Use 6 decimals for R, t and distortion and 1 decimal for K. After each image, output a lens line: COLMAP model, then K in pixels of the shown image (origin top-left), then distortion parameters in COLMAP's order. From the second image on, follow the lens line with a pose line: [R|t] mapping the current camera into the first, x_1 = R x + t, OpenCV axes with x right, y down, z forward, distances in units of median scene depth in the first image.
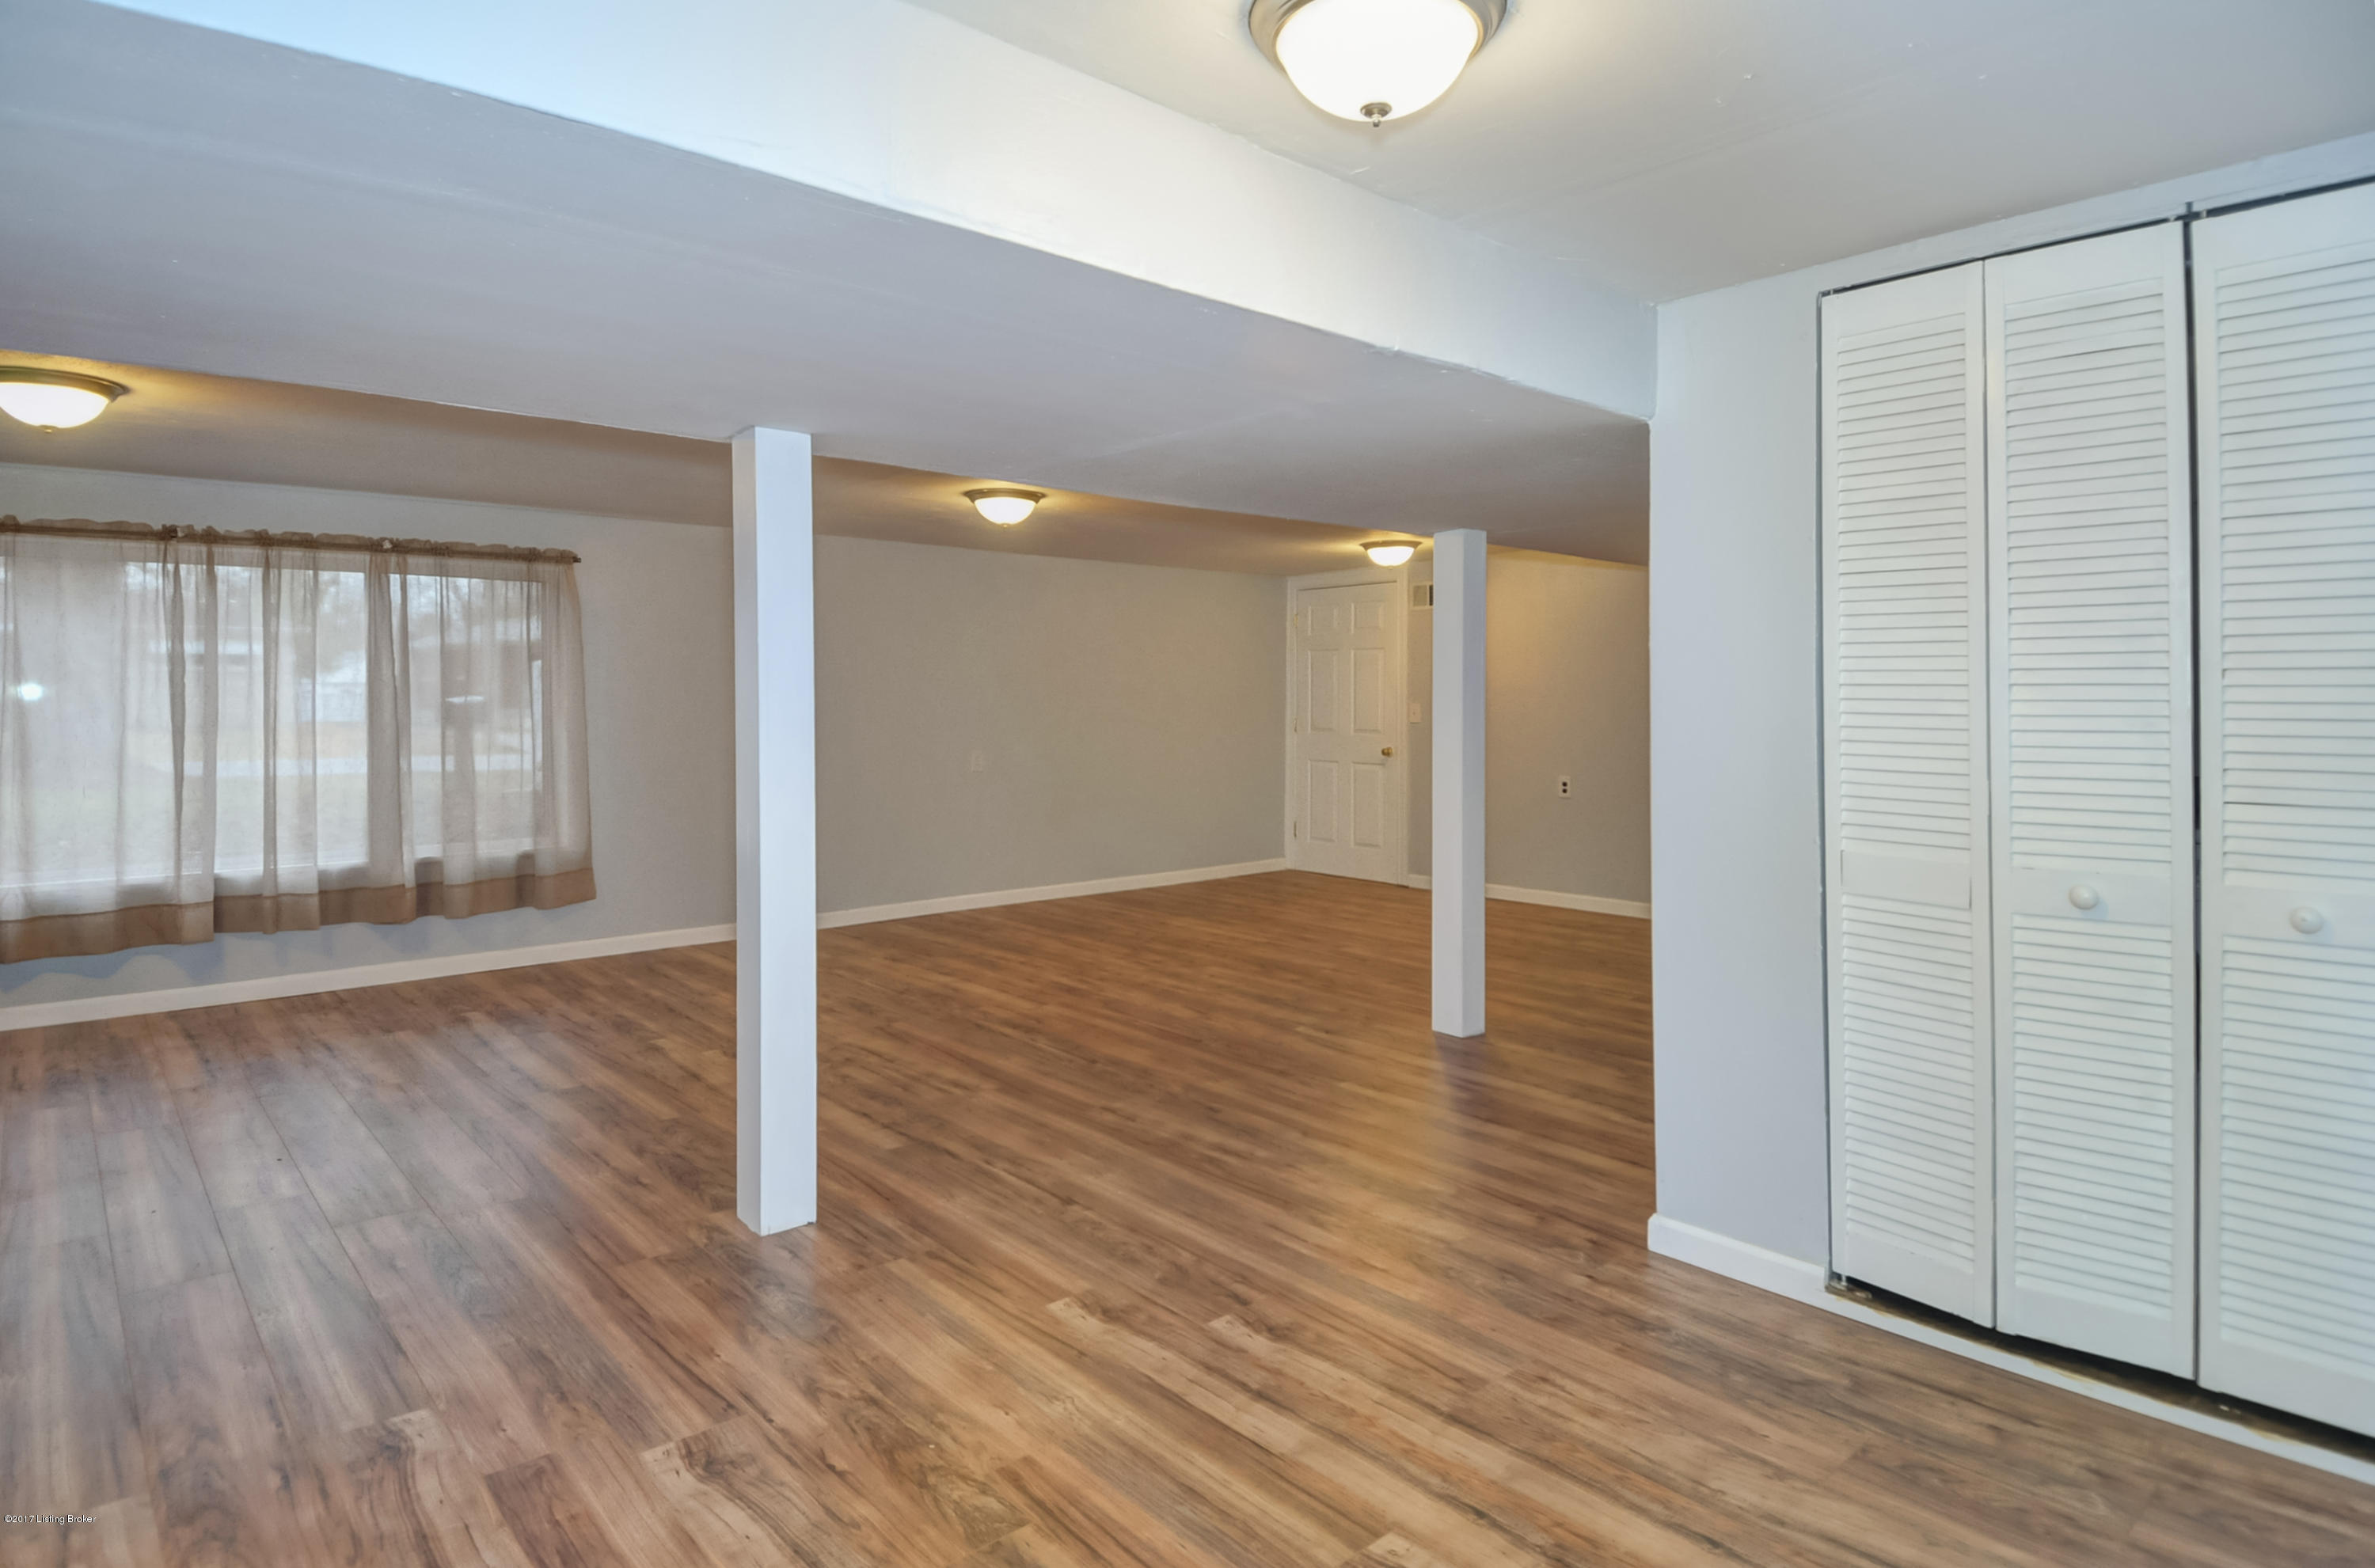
lens RADIAL K [[1243.9, 0, 1186.1], [0, 1243.9, 710.1], [0, 0, 1]] dist [0.024761, -0.026967]
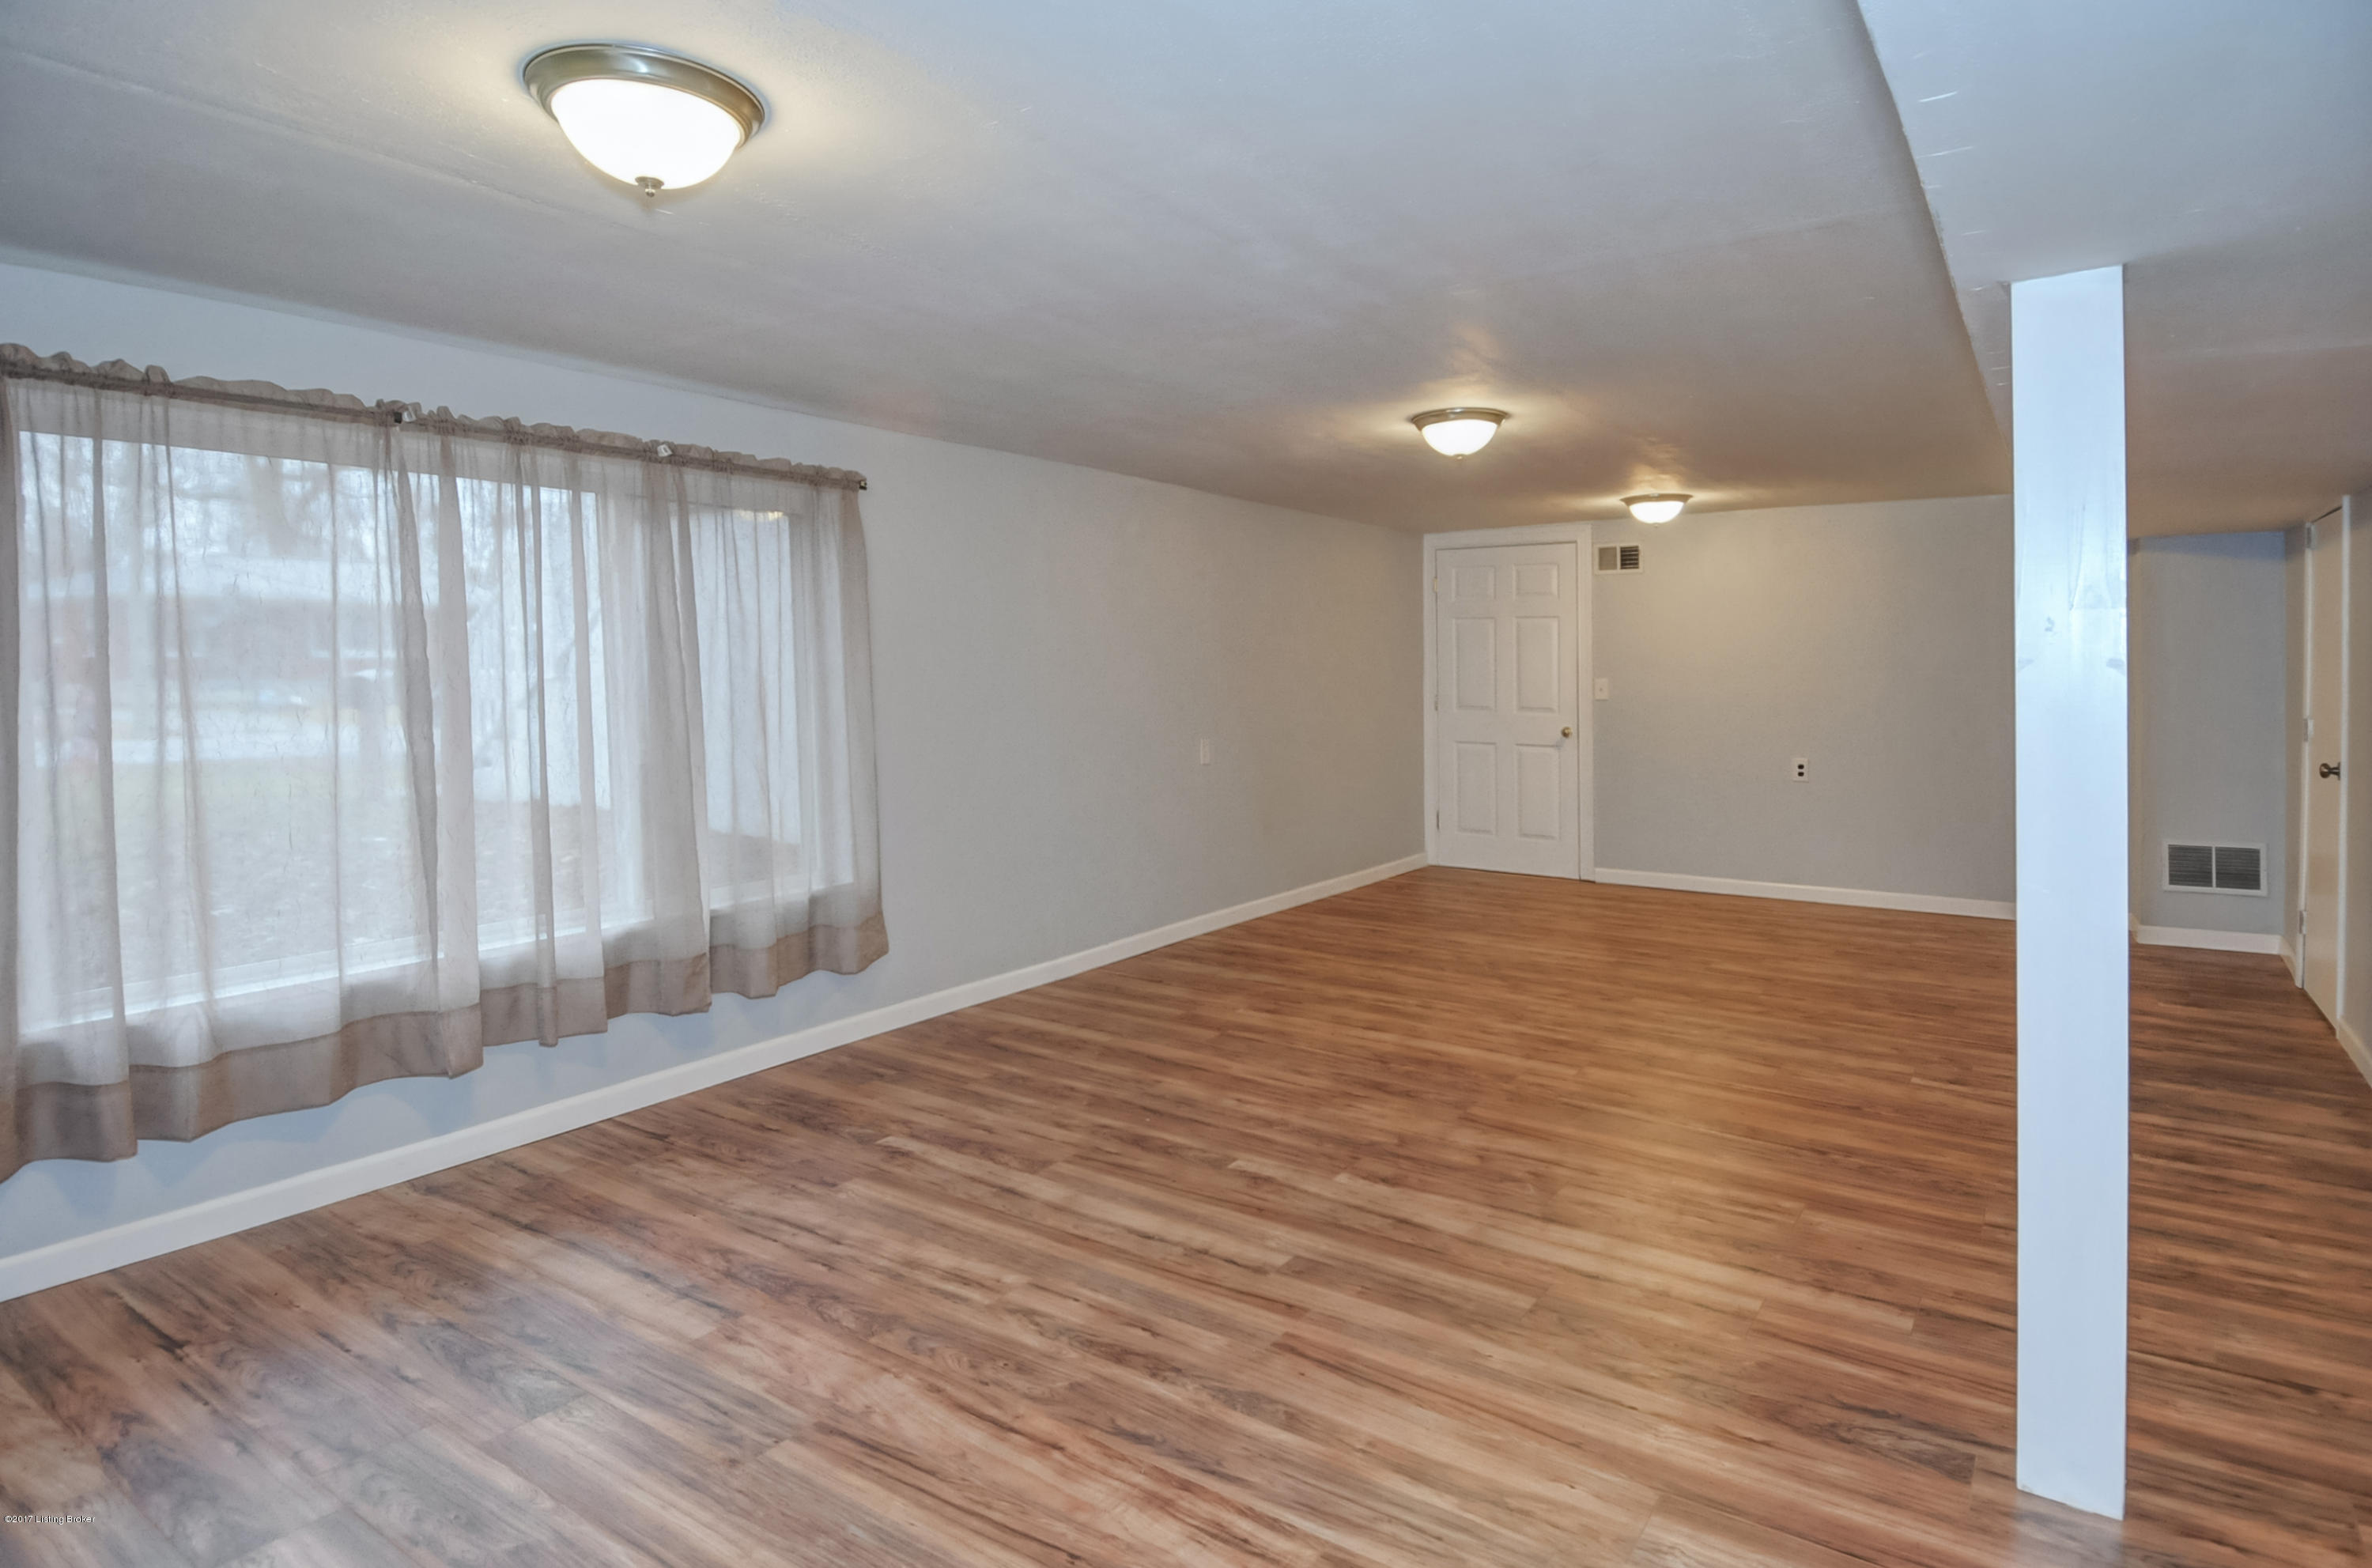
lens RADIAL K [[1295.7, 0, 1184.9], [0, 1295.7, 708.0], [0, 0, 1]] dist [0.059013, -0.054055]
pose [[0.972883, -0.004080, 0.231261, -0.522133], [-0.001905, 0.999669, 0.025650, -0.012393], [-0.231289, -0.025395, 0.972554, 0.241736]]
